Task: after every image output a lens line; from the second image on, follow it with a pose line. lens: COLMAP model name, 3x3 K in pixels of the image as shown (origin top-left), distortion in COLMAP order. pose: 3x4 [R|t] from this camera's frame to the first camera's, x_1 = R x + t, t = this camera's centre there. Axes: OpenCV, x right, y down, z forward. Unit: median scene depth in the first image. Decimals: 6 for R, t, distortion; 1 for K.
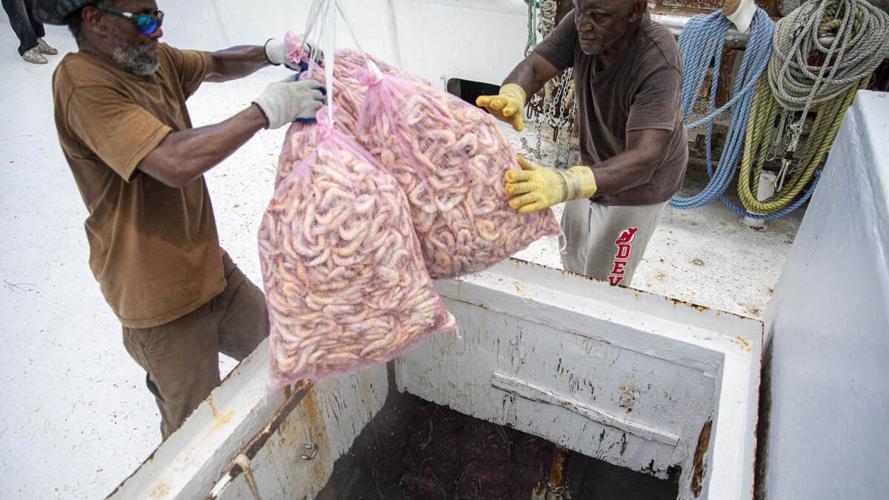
lens RADIAL K [[658.5, 0, 428.8], [0, 658.5, 324.2], [0, 0, 1]] dist [-0.081894, 0.100266]
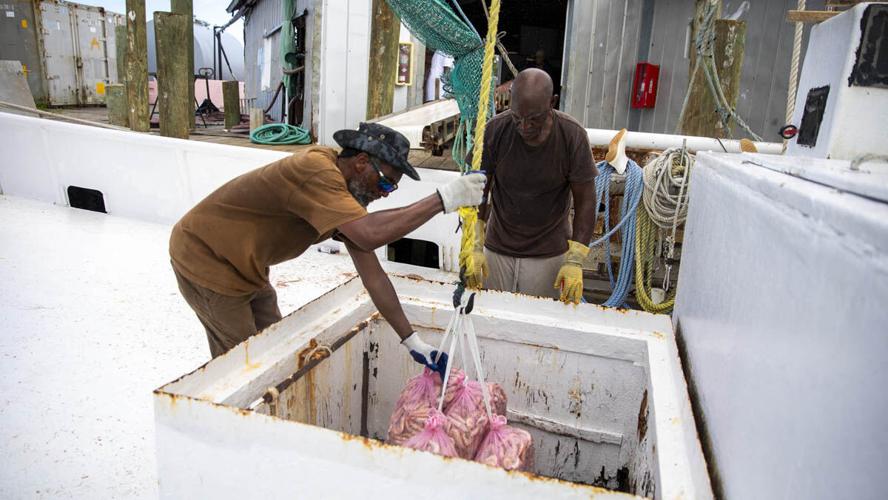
lens RADIAL K [[657.9, 0, 444.0], [0, 657.9, 250.0], [0, 0, 1]] dist [-0.003989, 0.003605]
pose [[0.986993, 0.038541, 0.156072, -0.129577], [0.033948, 0.898974, -0.436684, 0.371147], [-0.157135, 0.436303, 0.885973, -0.145527]]
